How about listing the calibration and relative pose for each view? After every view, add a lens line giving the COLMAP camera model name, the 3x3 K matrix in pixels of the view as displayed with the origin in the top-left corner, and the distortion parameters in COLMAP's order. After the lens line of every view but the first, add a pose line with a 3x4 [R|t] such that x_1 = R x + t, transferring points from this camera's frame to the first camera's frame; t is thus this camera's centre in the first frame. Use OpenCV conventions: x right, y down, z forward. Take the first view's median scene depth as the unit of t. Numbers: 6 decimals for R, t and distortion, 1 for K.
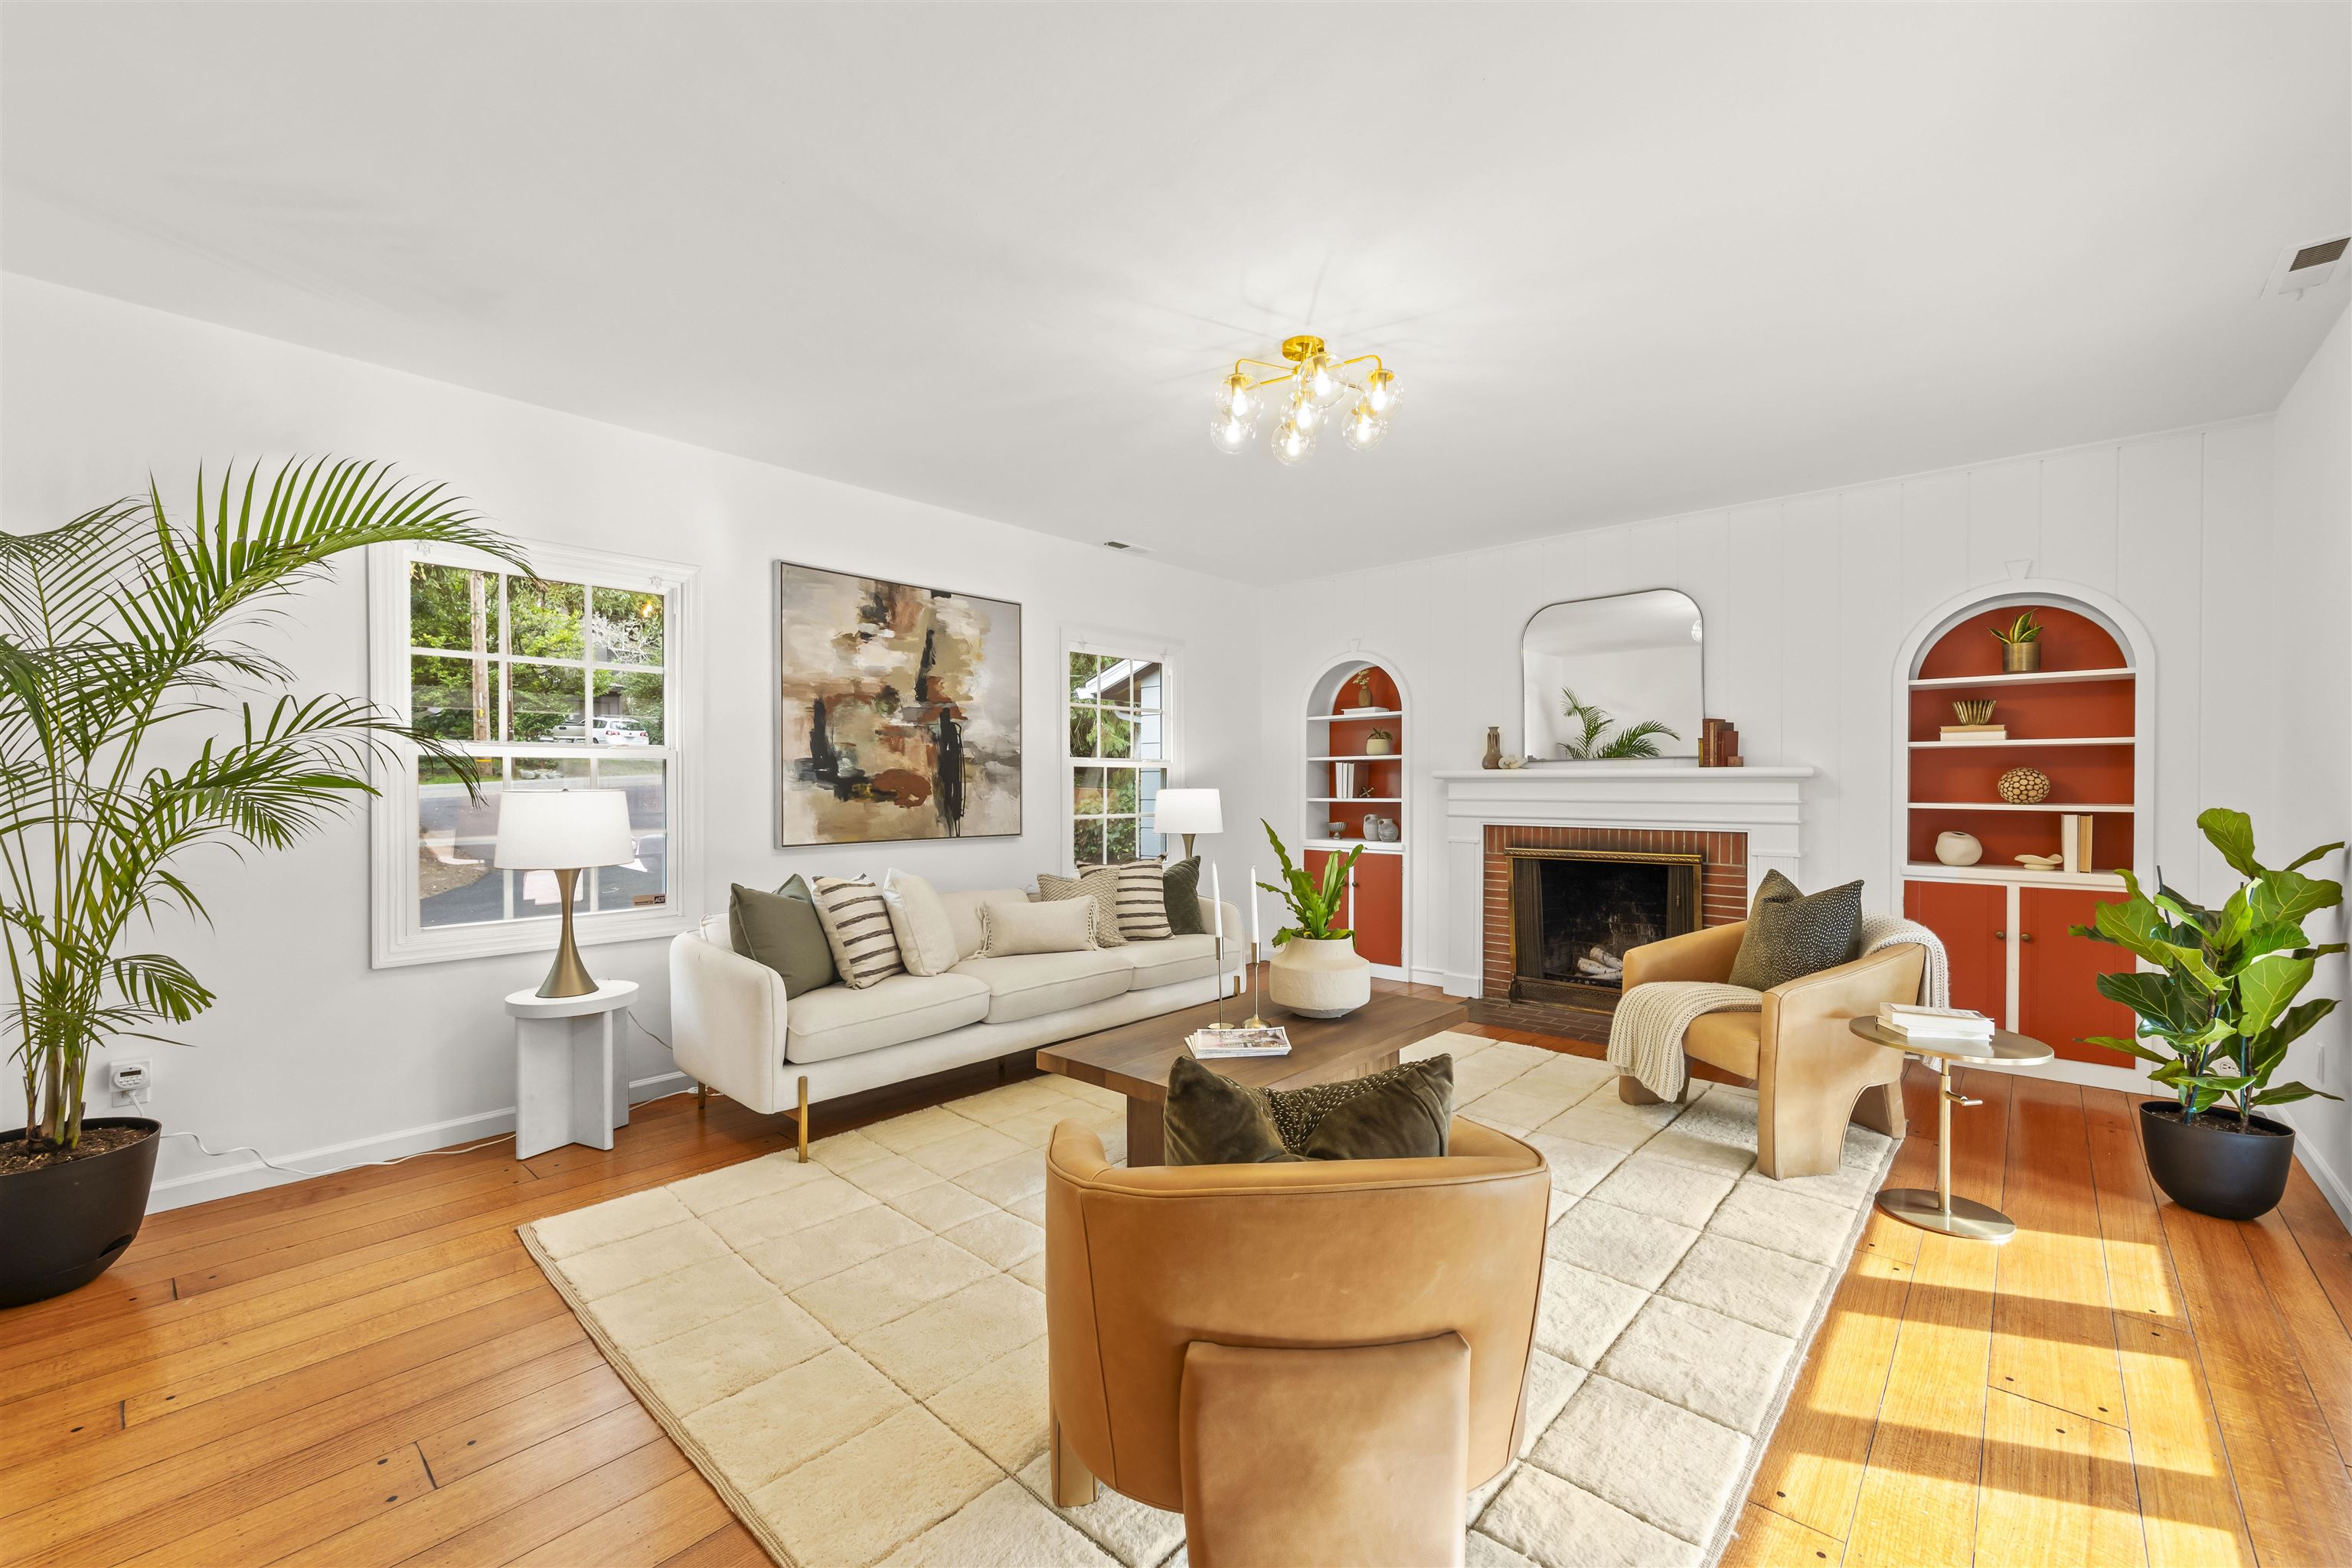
lens RADIAL K [[950.9, 0, 1182.6], [0, 950.9, 787.2], [0, 0, 1]] dist [-0.001617, 0.000958]
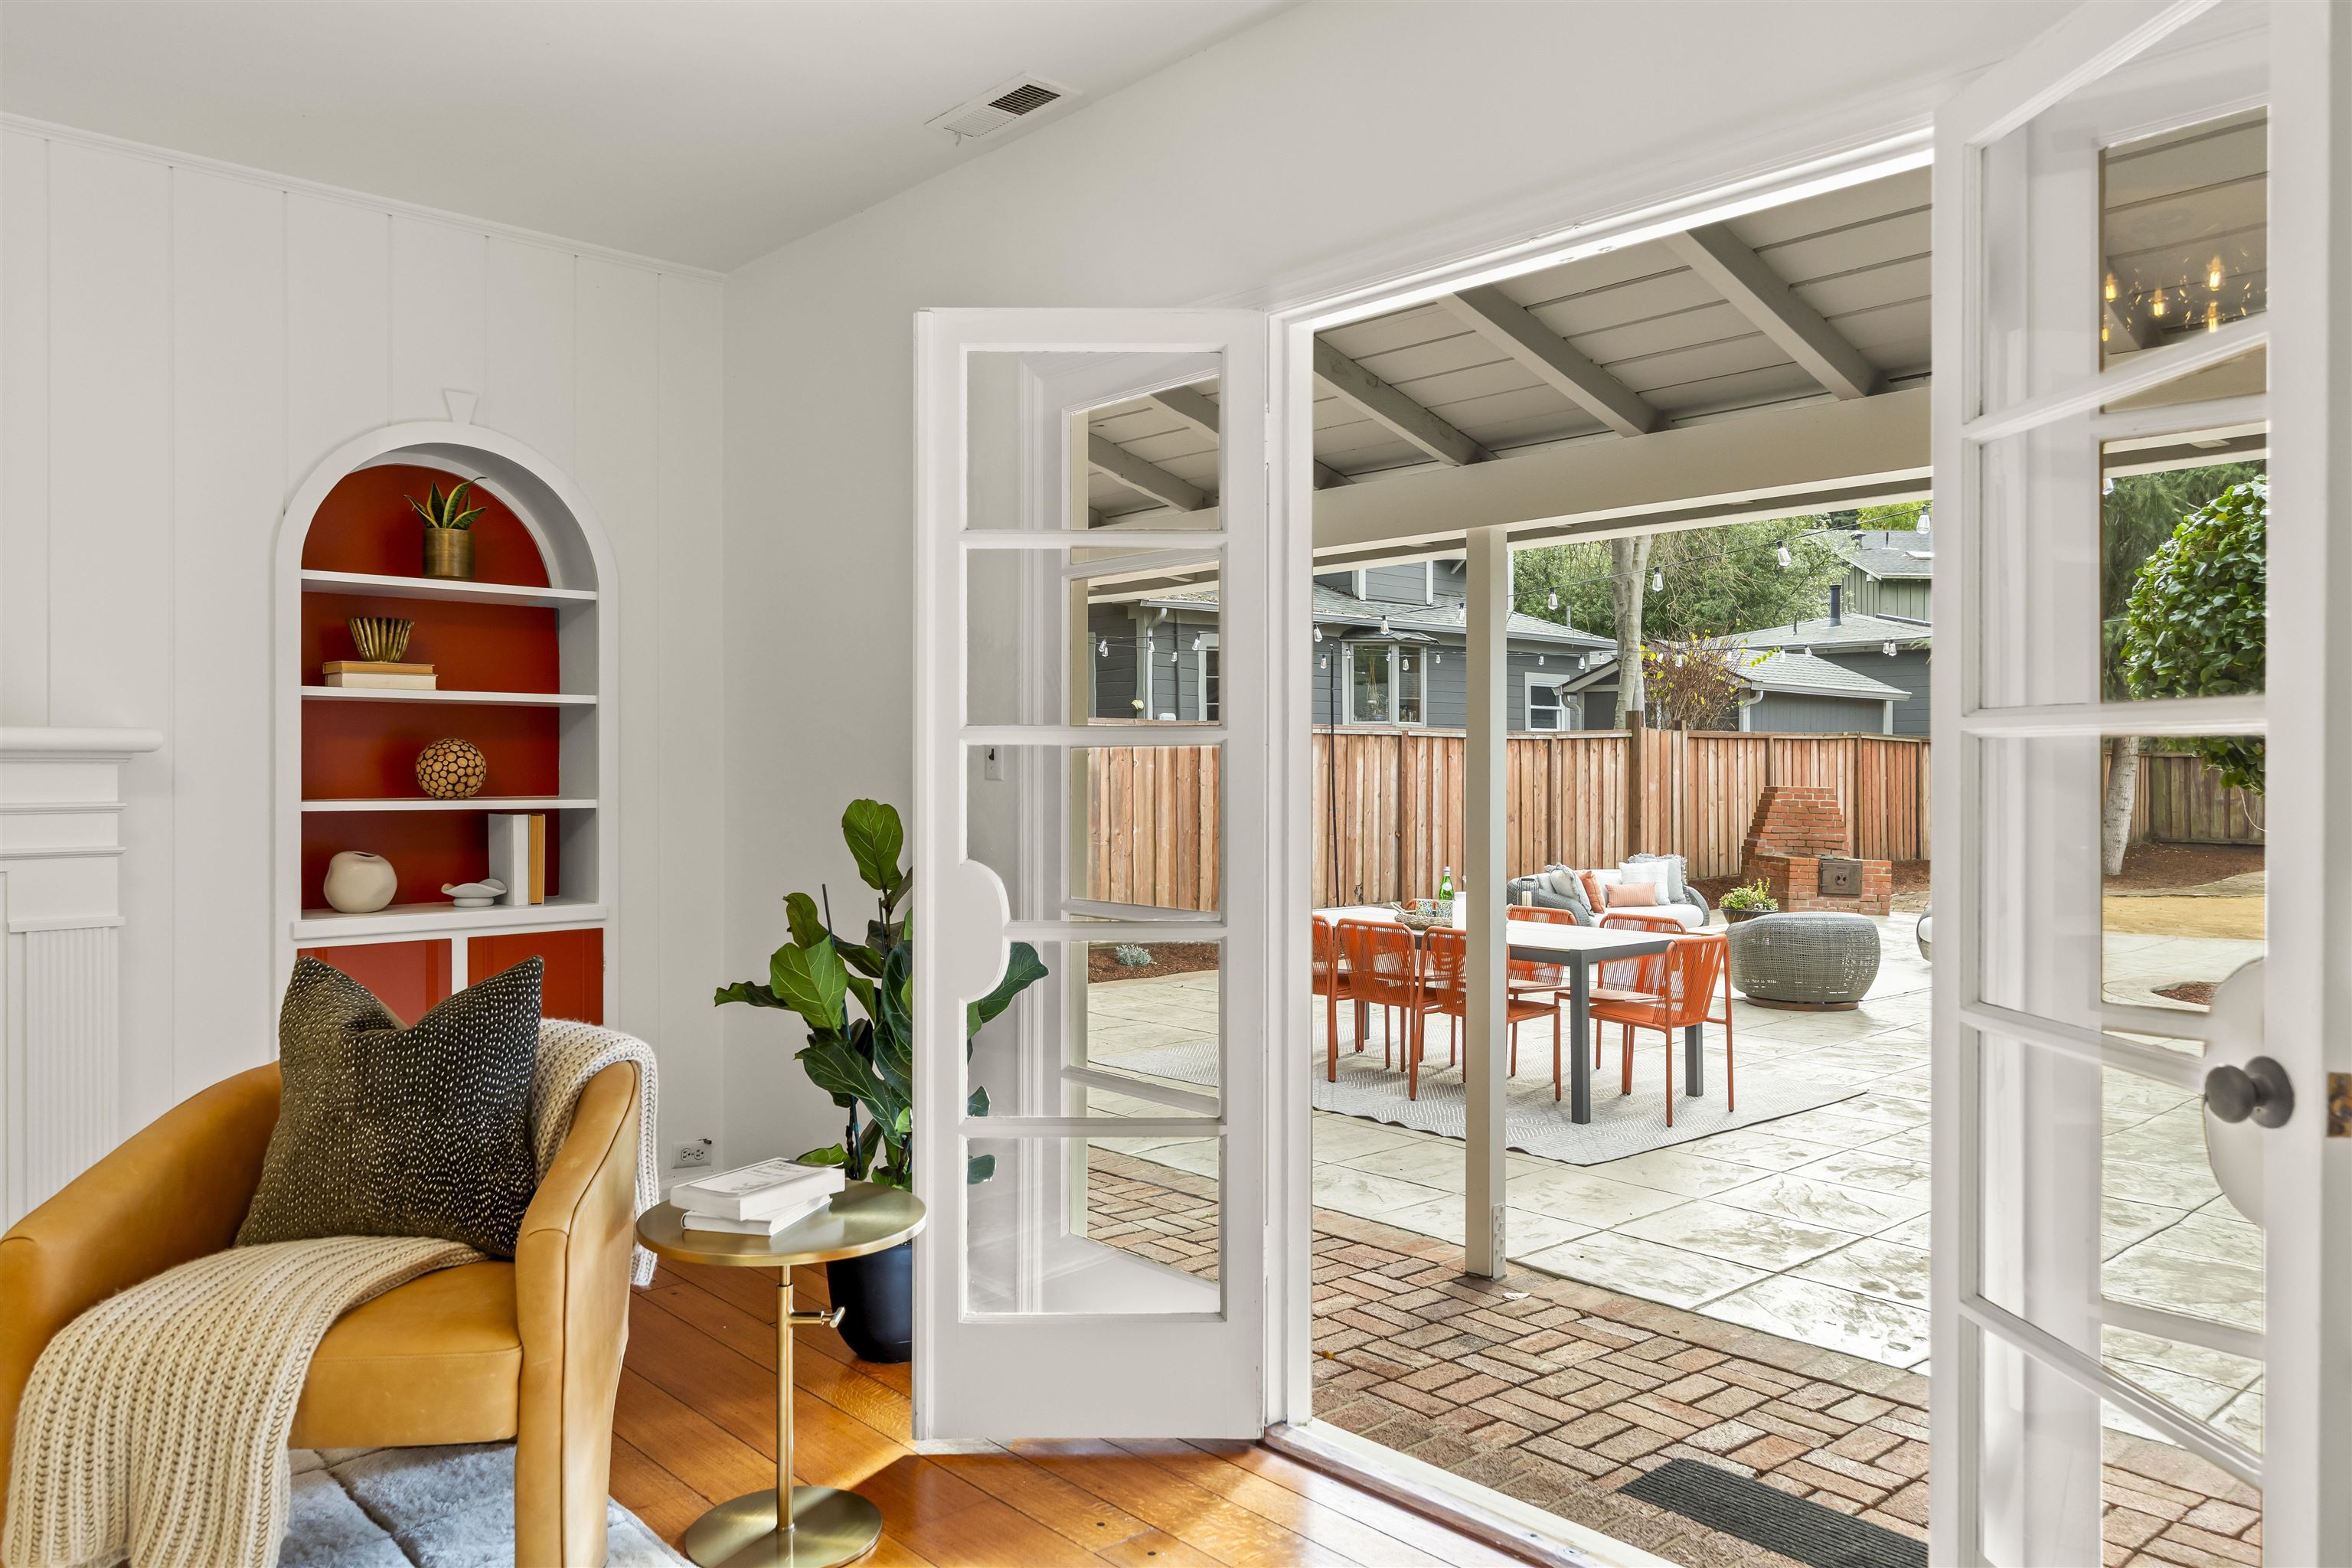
lens RADIAL K [[1604.5, 0, 1165.4], [0, 1604.5, 772.5], [0, 0, 1]] dist [0.005301, -0.000469]
pose [[0.101355, -0.005069, 0.994837, -0.071306], [0.002211, 0.999986, 0.004870, -0.002735], [-0.994848, 0.001706, 0.101365, 0.418516]]
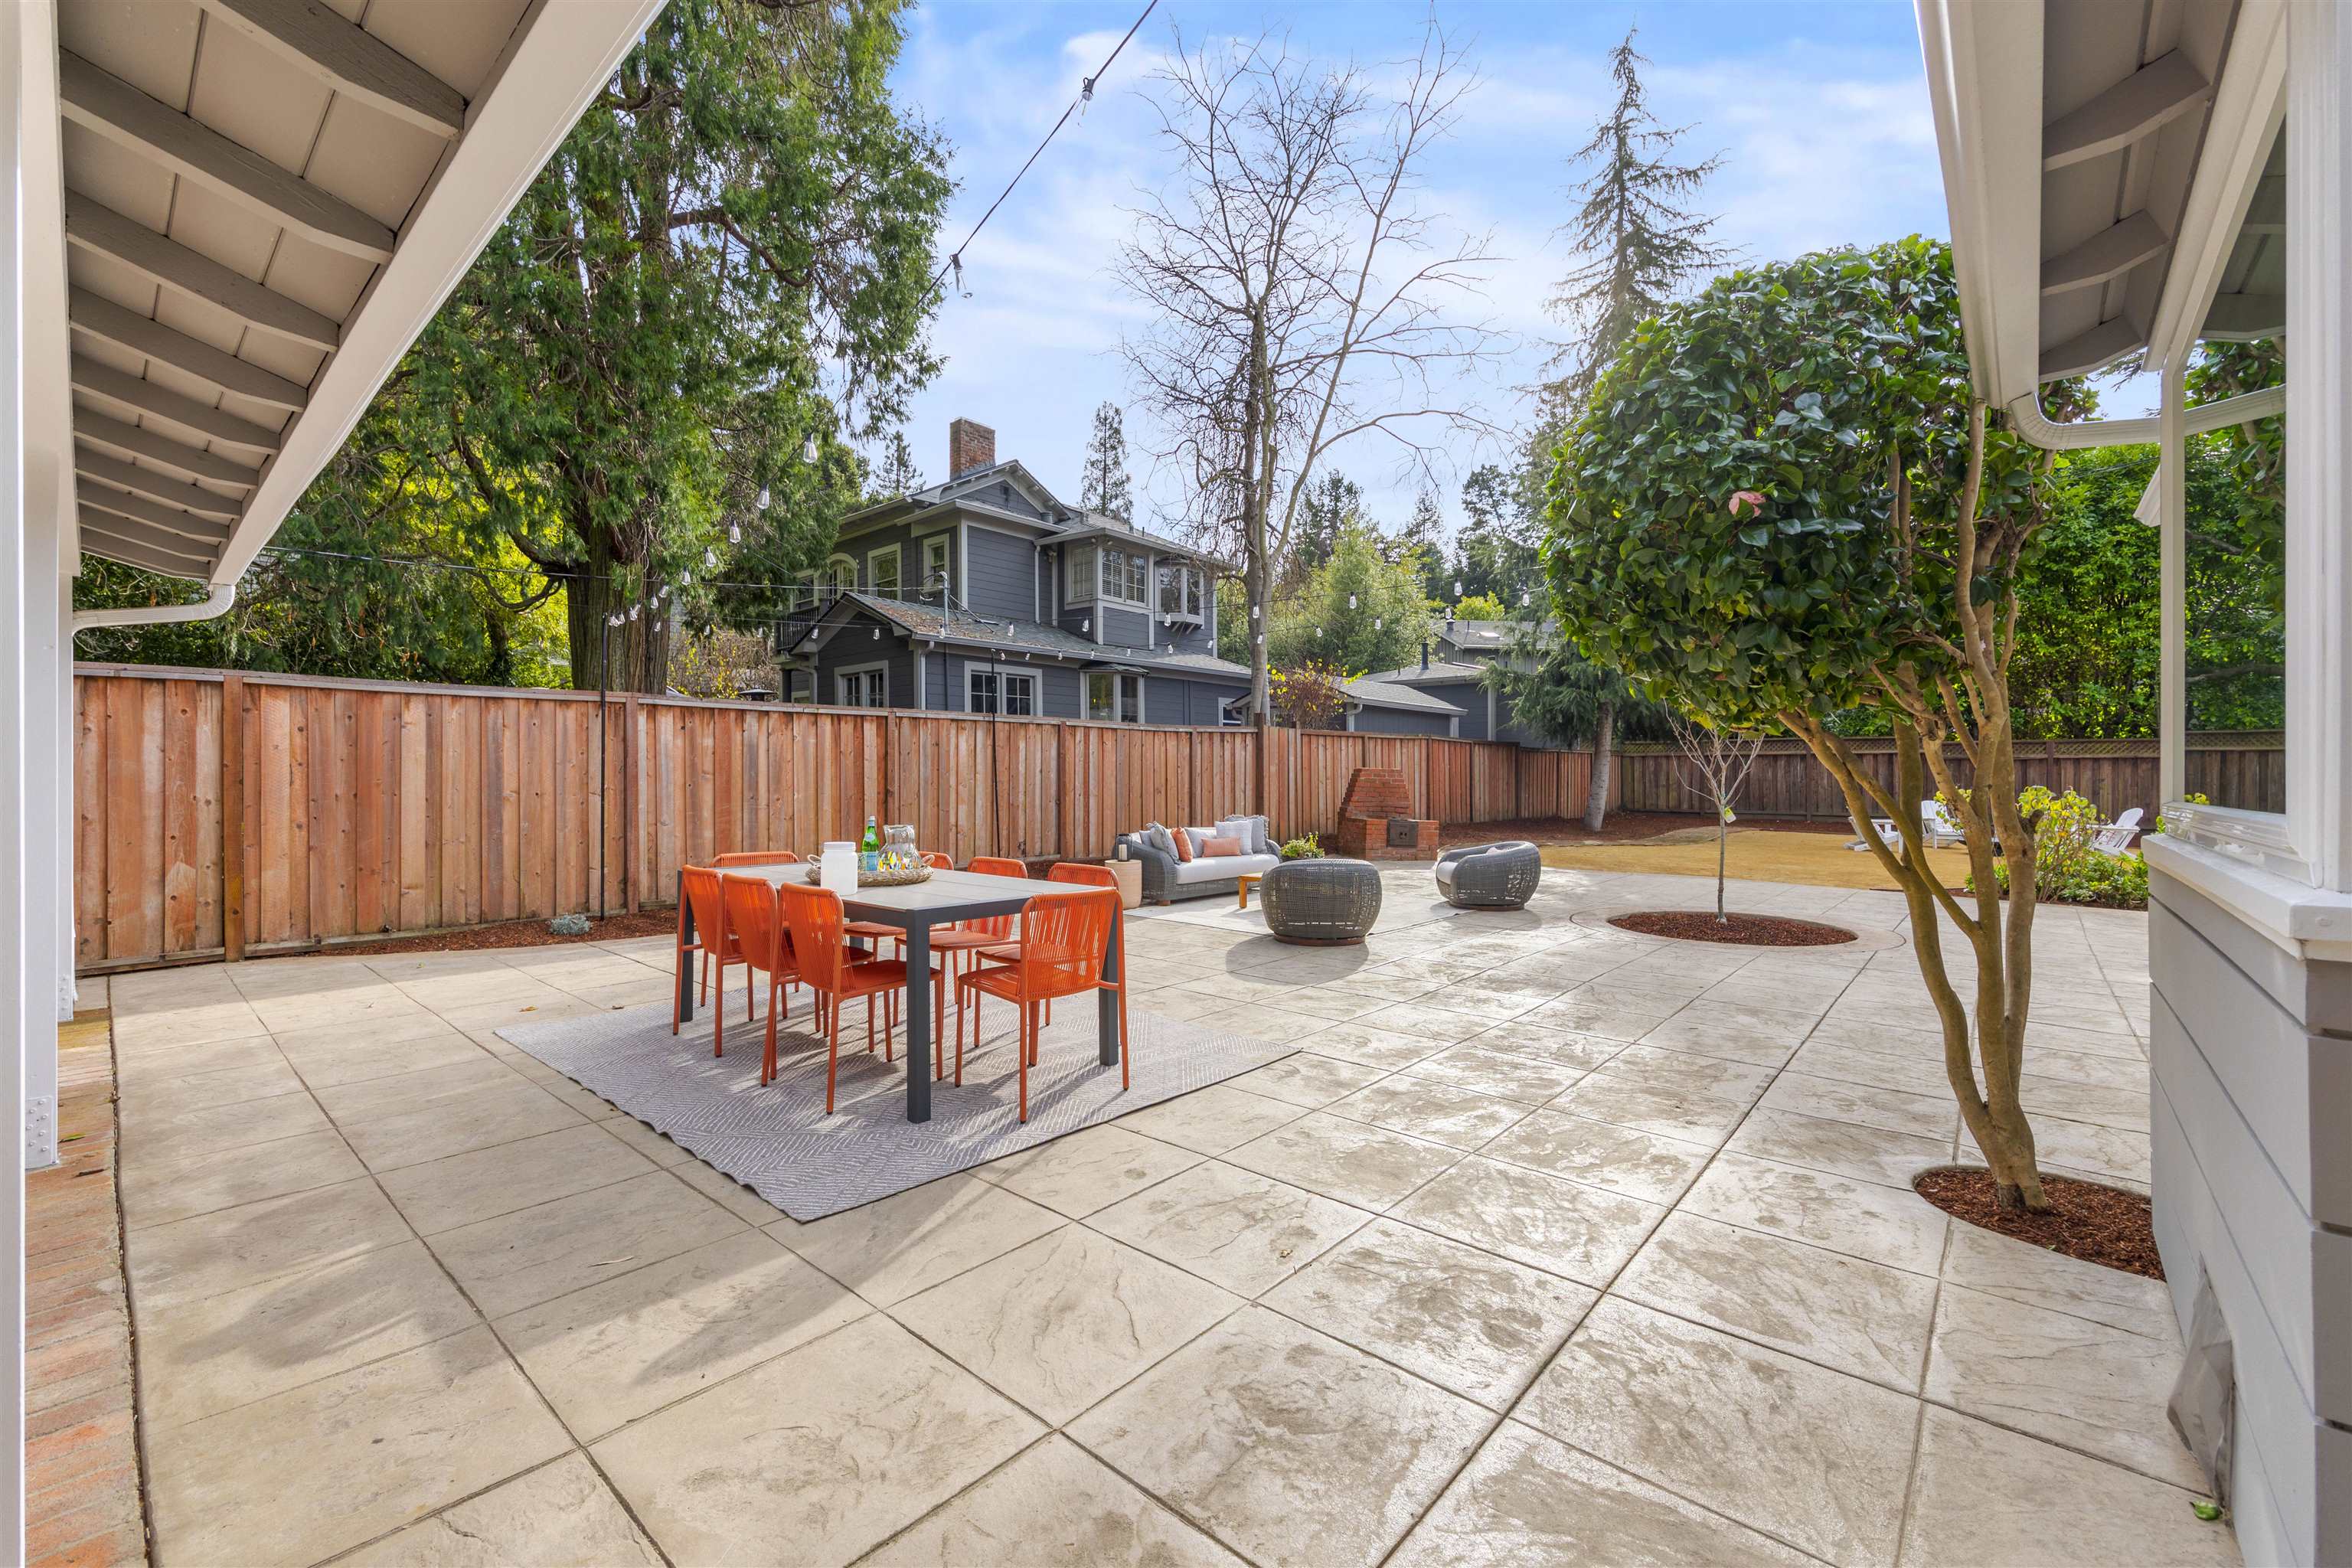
lens RADIAL K [[950.9, 0, 1170.6], [0, 950.9, 773.4], [0, 0, 1]] dist [-0.001617, 0.000958]
pose [[0.001560, 0.000953, 0.999998, 0.801286], [0.005613, 0.999984, -0.000962, 0.074265], [-0.999983, 0.005615, 0.001554, -0.049670]]
